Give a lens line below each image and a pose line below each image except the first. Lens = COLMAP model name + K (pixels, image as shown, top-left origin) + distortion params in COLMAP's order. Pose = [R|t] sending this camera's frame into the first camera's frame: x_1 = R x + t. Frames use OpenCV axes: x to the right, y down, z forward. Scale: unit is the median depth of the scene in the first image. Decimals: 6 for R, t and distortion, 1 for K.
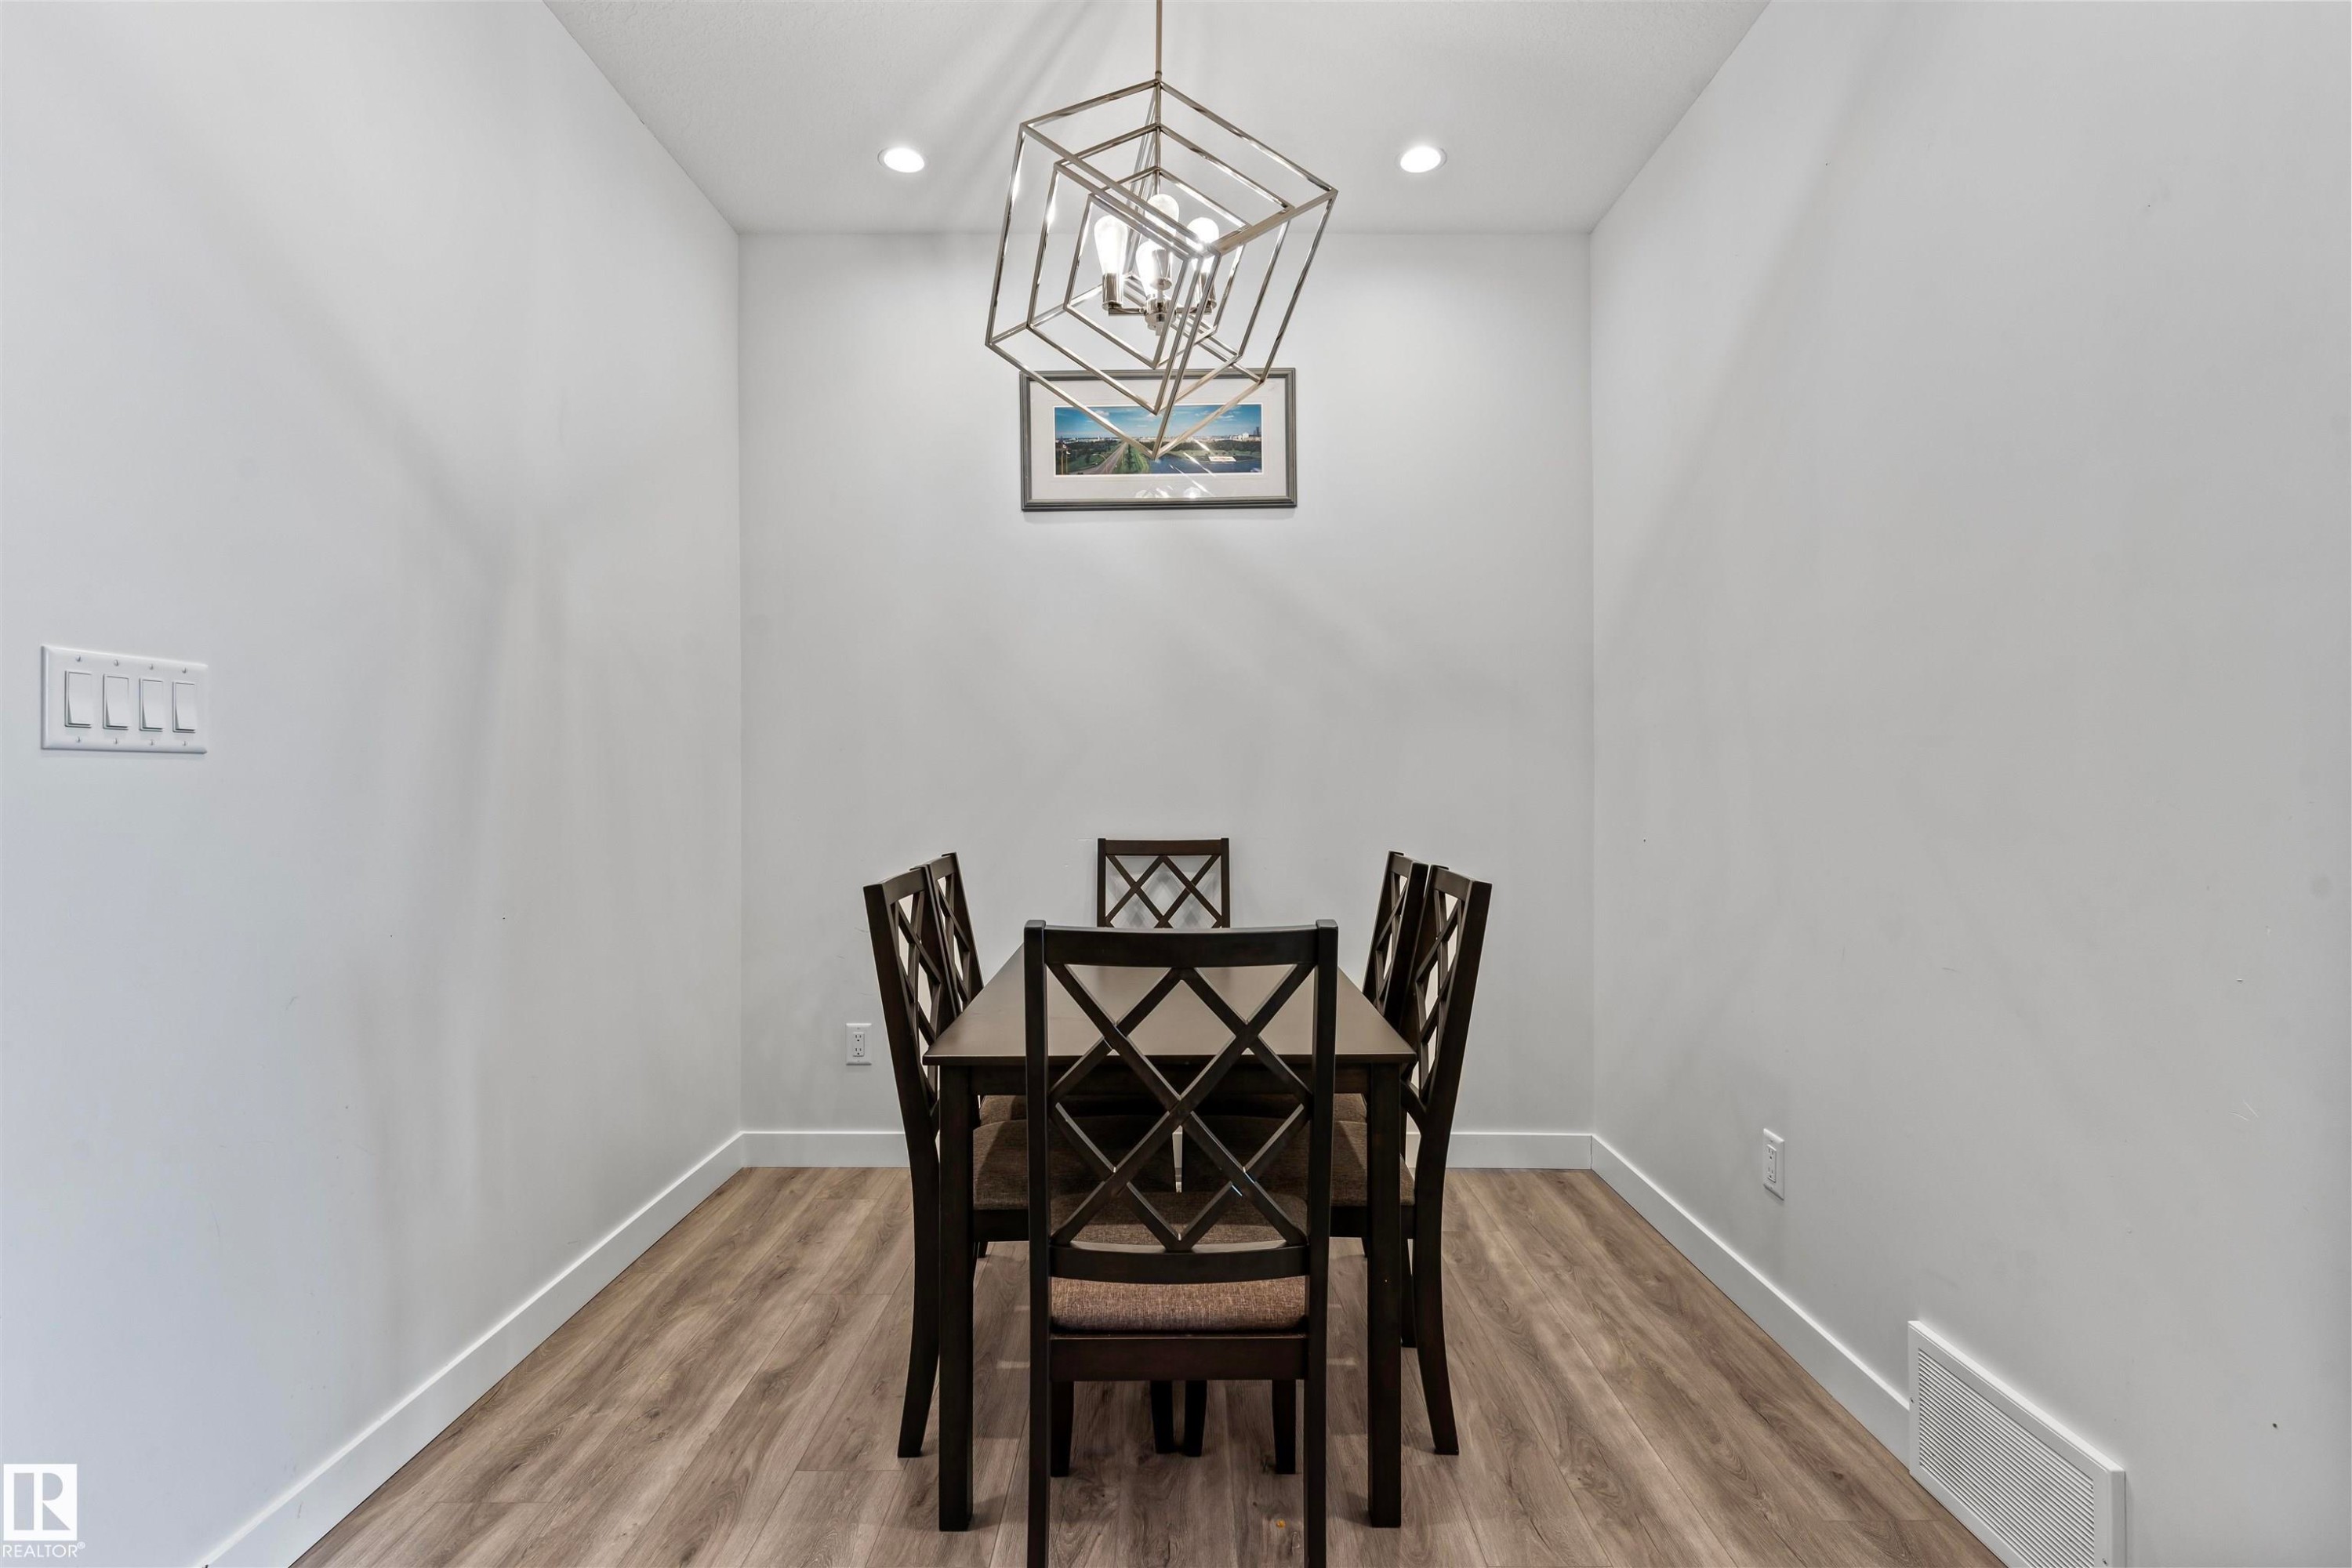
lens RADIAL K [[1120.0, 0, 1185.9], [0, 1120.0, 771.1], [0, 0, 1]] dist [0.004167, 0.000464]
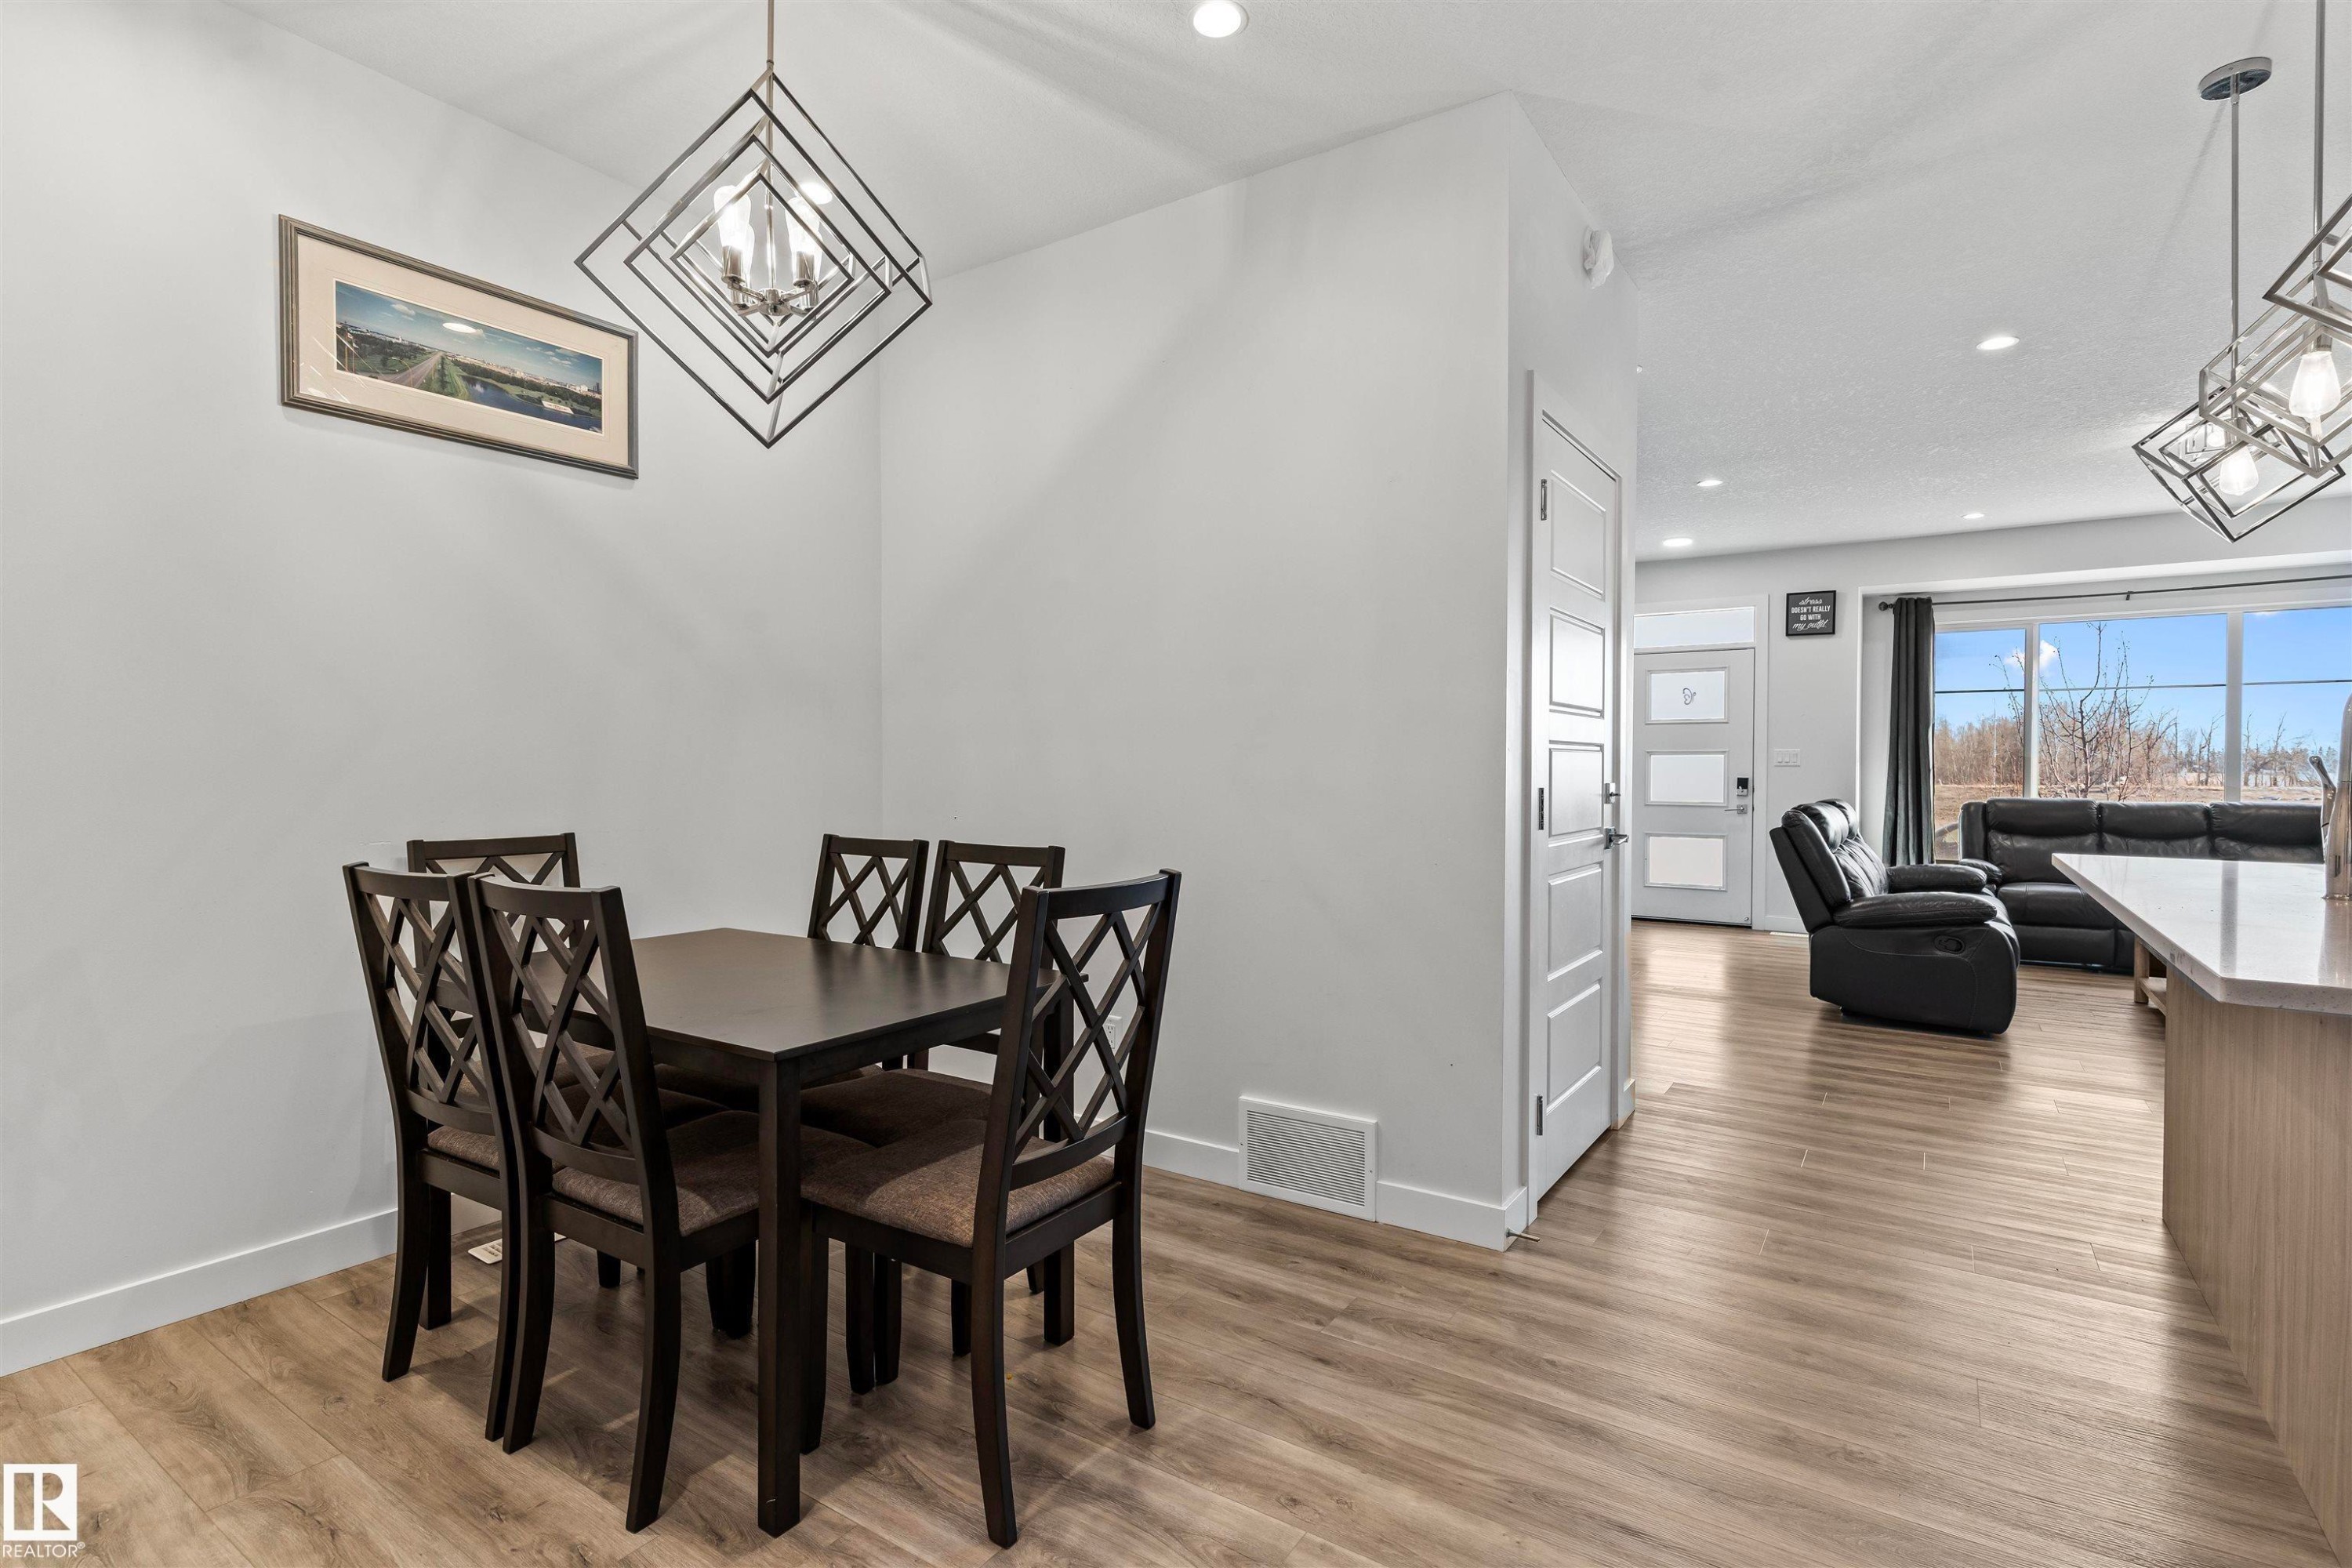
lens RADIAL K [[1120.0, 0, 1192.8], [0, 1120.0, 776.8], [0, 0, 1]] dist [0.004167, 0.000464]
pose [[0.552991, -0.004730, 0.833174, -0.432897], [-0.007319, 0.999918, 0.010535, 0.001135], [-0.833155, -0.011924, 0.552911, 0.085994]]
